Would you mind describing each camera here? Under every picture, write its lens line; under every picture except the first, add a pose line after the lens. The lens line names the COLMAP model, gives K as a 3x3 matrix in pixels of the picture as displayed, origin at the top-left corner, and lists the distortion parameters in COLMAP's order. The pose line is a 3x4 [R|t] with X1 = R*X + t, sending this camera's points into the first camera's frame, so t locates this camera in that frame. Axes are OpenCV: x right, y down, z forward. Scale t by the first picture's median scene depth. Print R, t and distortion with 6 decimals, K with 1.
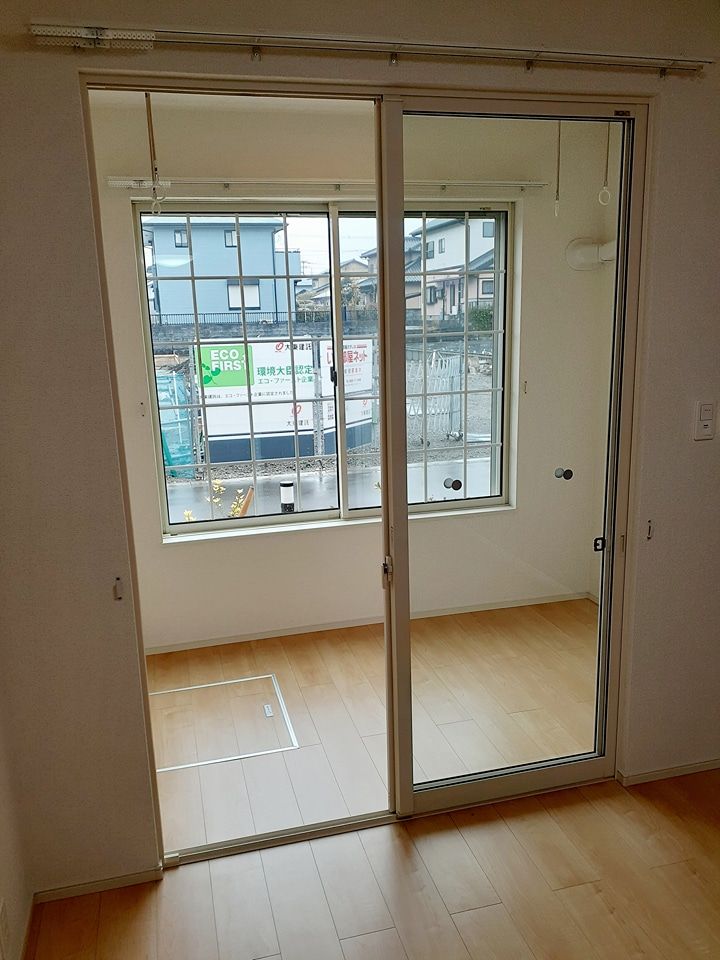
lens RADIAL K [[782.0, 0, 359.7], [0, 782.0, 509.7], [0, 0, 1]] dist [0.121578, -0.163237]
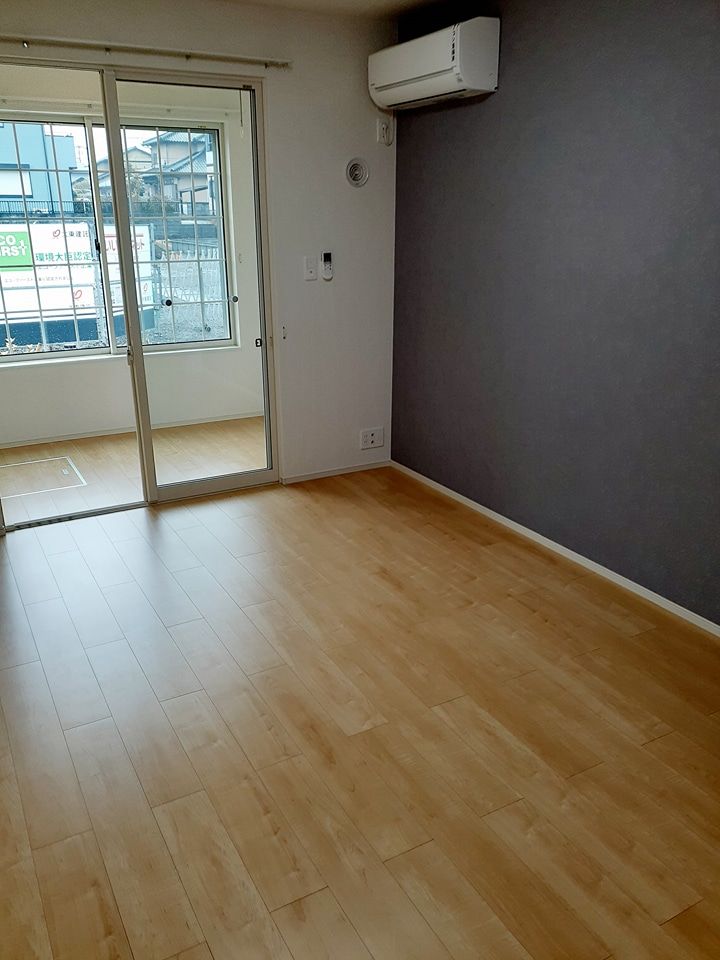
lens RADIAL K [[777.5, 0, 359.6], [0, 777.5, 497.7], [0, 0, 1]] dist [0.100135, -0.151079]
pose [[0.969187, -0.060807, 0.238702, 0.055858], [0.035065, 0.993241, 0.110644, 0.130195], [-0.243817, -0.098865, 0.964769, -0.488663]]
